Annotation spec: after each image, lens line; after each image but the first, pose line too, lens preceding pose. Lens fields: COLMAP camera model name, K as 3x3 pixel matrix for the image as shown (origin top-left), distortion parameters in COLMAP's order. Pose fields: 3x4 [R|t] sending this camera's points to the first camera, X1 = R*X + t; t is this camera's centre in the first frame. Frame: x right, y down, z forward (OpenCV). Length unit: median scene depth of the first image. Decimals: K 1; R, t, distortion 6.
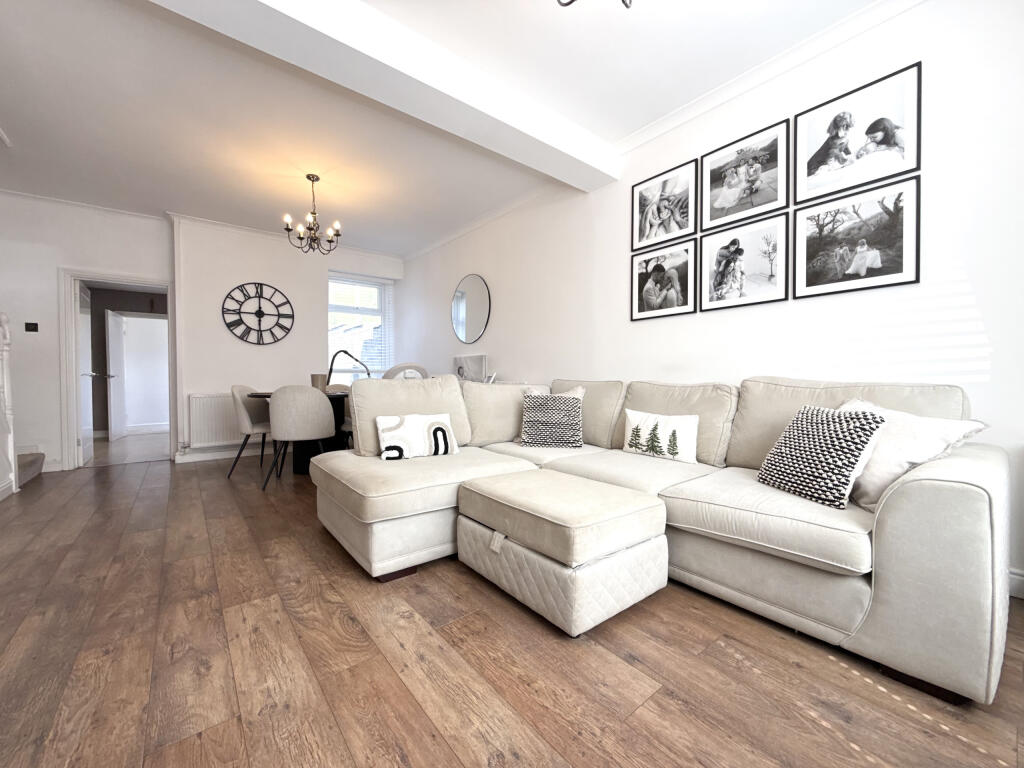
lens RADIAL K [[407.8, 0, 506.9], [0, 407.8, 383.9], [0, 0, 1]] dist [-0.001155, -0.000360]
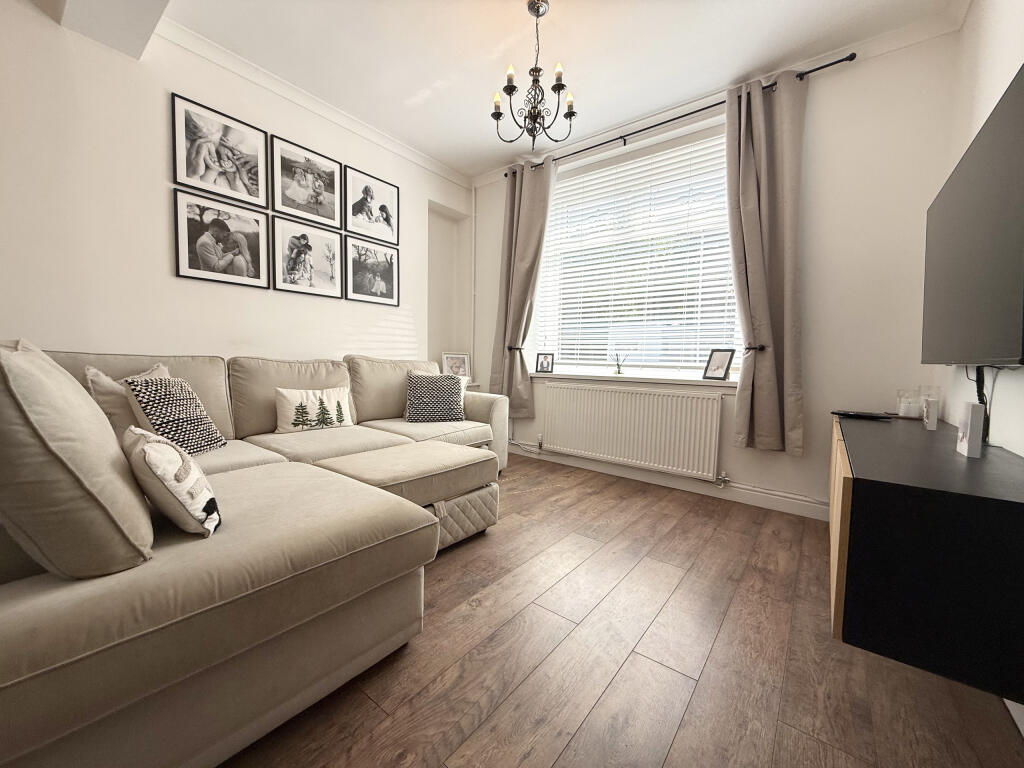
lens RADIAL K [[407.8, 0, 512.1], [0, 407.8, 383.3], [0, 0, 1]] dist [-0.001155, -0.000360]
pose [[-0.239262, -0.061432, 0.969010, -0.746184], [-0.013384, 0.998110, 0.059972, -0.011550], [-0.970863, 0.001380, -0.239632, 0.726087]]
